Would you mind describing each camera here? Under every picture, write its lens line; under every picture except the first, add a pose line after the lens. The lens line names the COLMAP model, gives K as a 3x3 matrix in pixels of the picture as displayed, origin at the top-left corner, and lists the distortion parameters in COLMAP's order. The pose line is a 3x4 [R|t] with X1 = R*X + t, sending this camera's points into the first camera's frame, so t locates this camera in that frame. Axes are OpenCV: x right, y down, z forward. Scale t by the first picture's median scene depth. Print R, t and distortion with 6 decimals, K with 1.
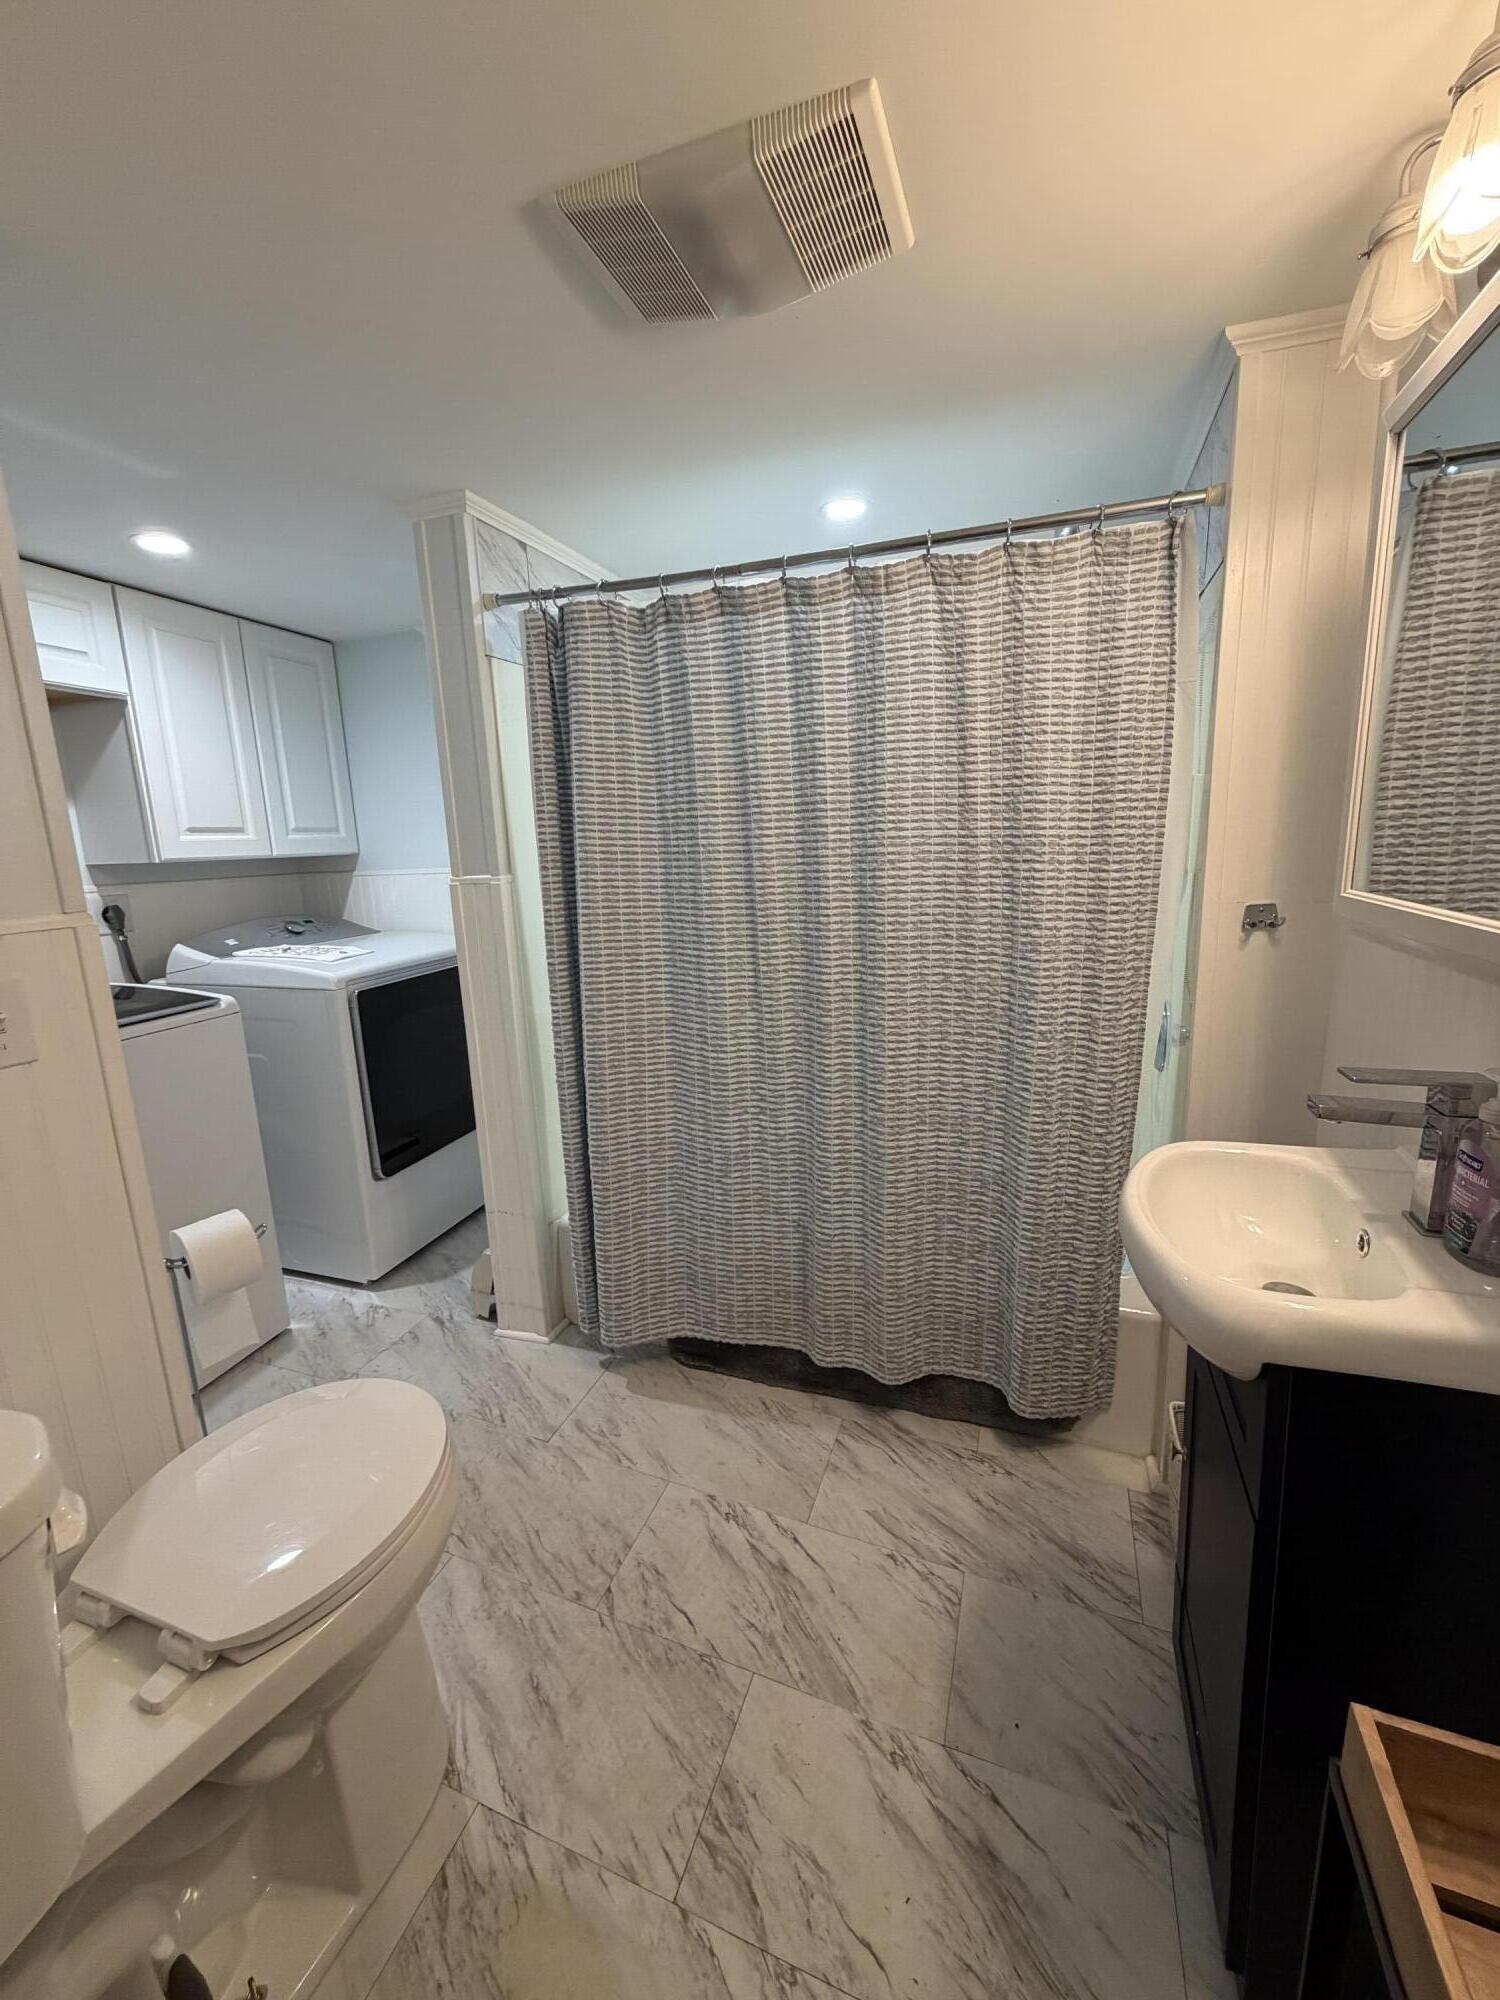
lens RADIAL K [[797.8, 0, 751.1], [0, 797.8, 994.1], [0, 0, 1]] dist [0.000414, 0.000026]
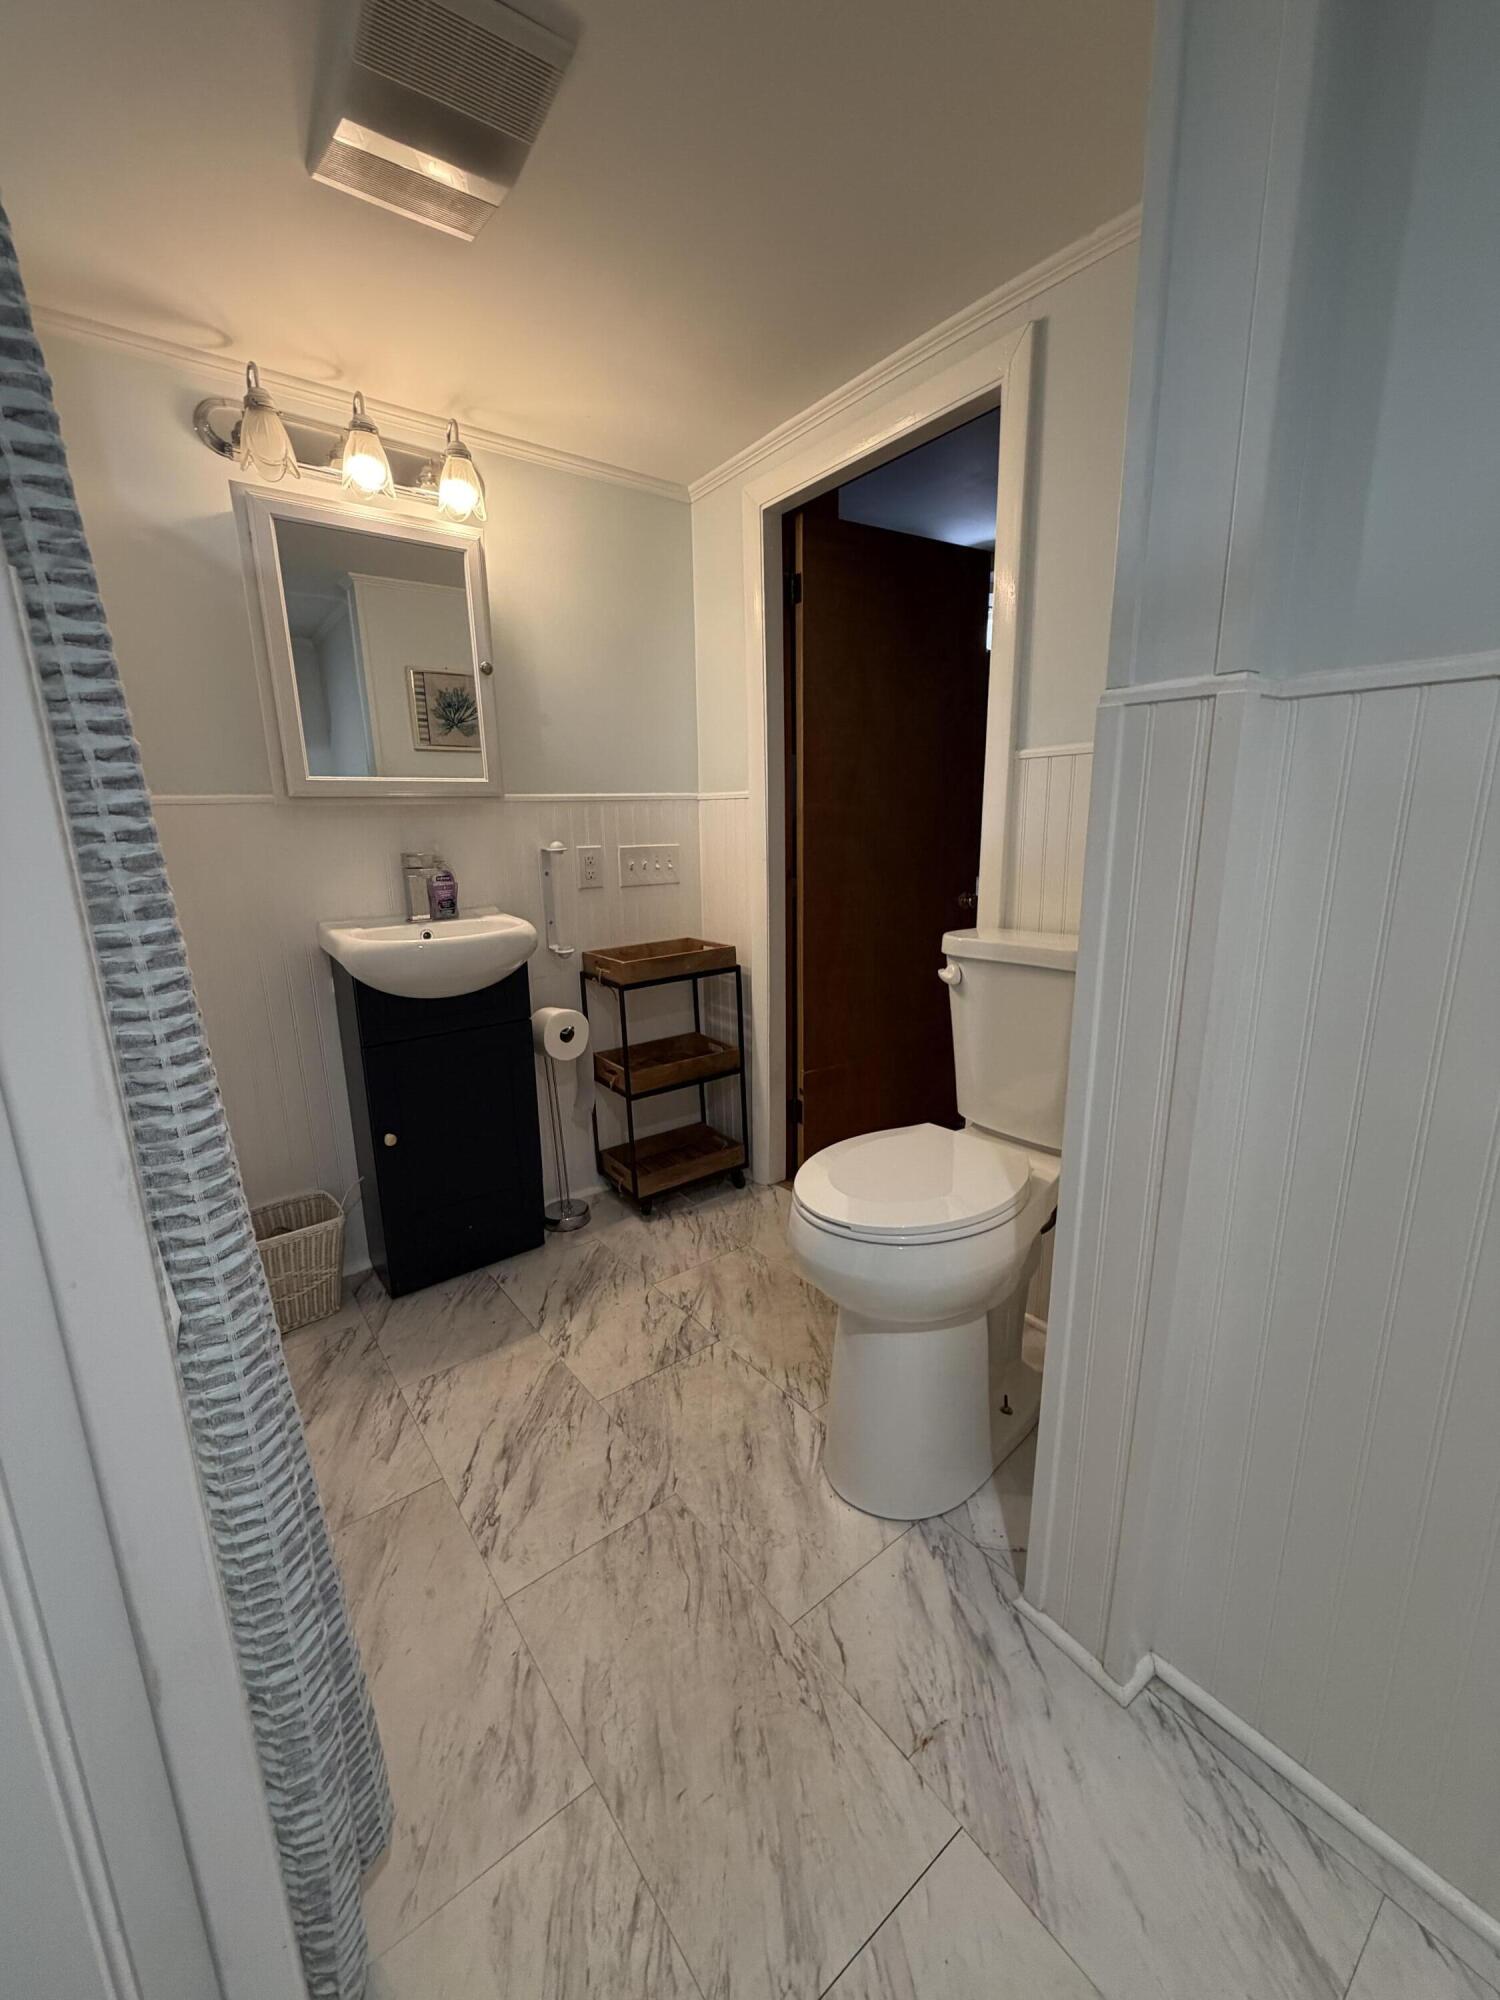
lens RADIAL K [[797.8, 0, 748.4], [0, 797.8, 996.9], [0, 0, 1]] dist [0.000414, 0.000026]
pose [[-0.841764, -0.076904, 0.534339, -0.860635], [0.148993, 0.918262, 0.366874, -0.151168], [-0.518877, 0.388434, -0.761502, 1.684046]]
